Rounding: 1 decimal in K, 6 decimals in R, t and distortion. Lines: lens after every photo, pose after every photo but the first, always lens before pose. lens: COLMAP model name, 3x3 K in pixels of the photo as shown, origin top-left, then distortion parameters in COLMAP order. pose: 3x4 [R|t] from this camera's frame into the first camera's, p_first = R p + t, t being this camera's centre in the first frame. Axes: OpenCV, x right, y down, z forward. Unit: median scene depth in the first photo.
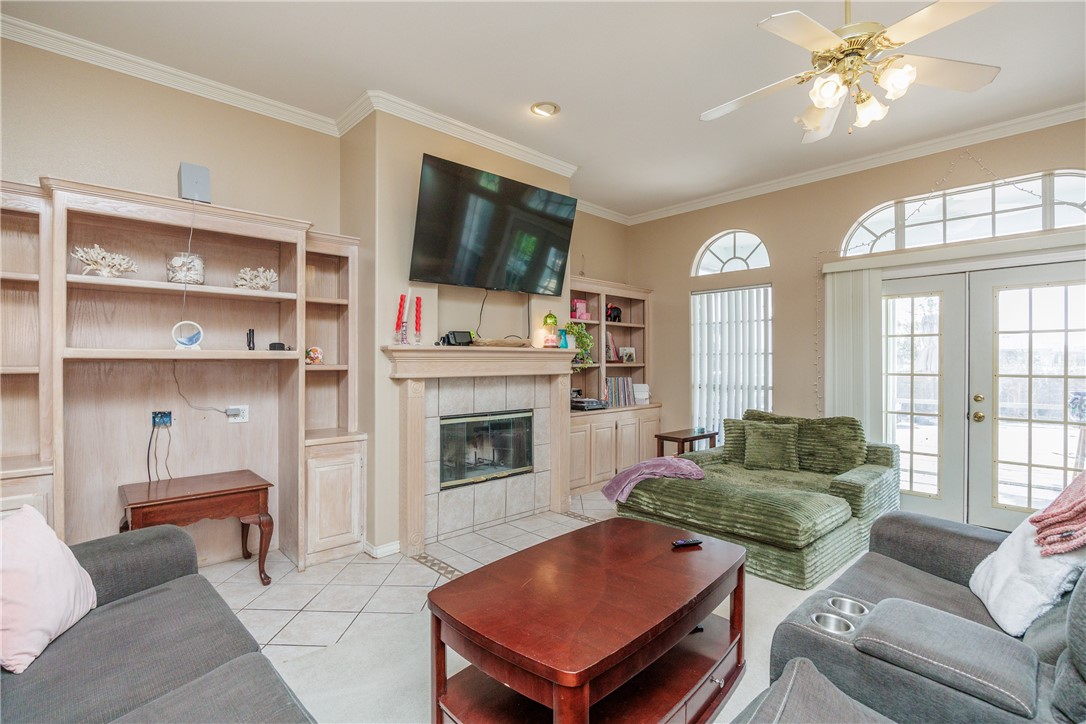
lens RADIAL K [[506.8, 0, 534.5], [0, 506.8, 362.5], [0, 0, 1]] dist [-0.012836, -0.000664]
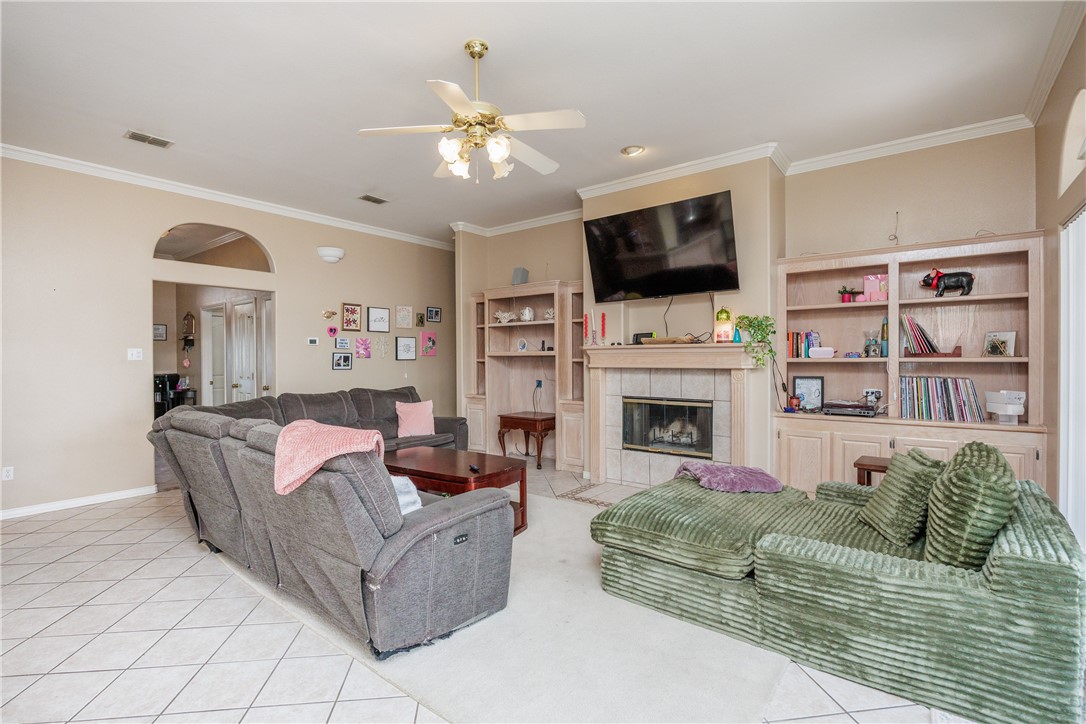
lens RADIAL K [[506.8, 0, 541.9], [0, 506.8, 362.1], [0, 0, 1]] dist [-0.012836, -0.000664]
pose [[0.159359, 0.012350, -0.987143, 0.977460], [0.006889, 0.999883, 0.013622, -0.005690], [0.987197, -0.008971, 0.159256, 0.474919]]
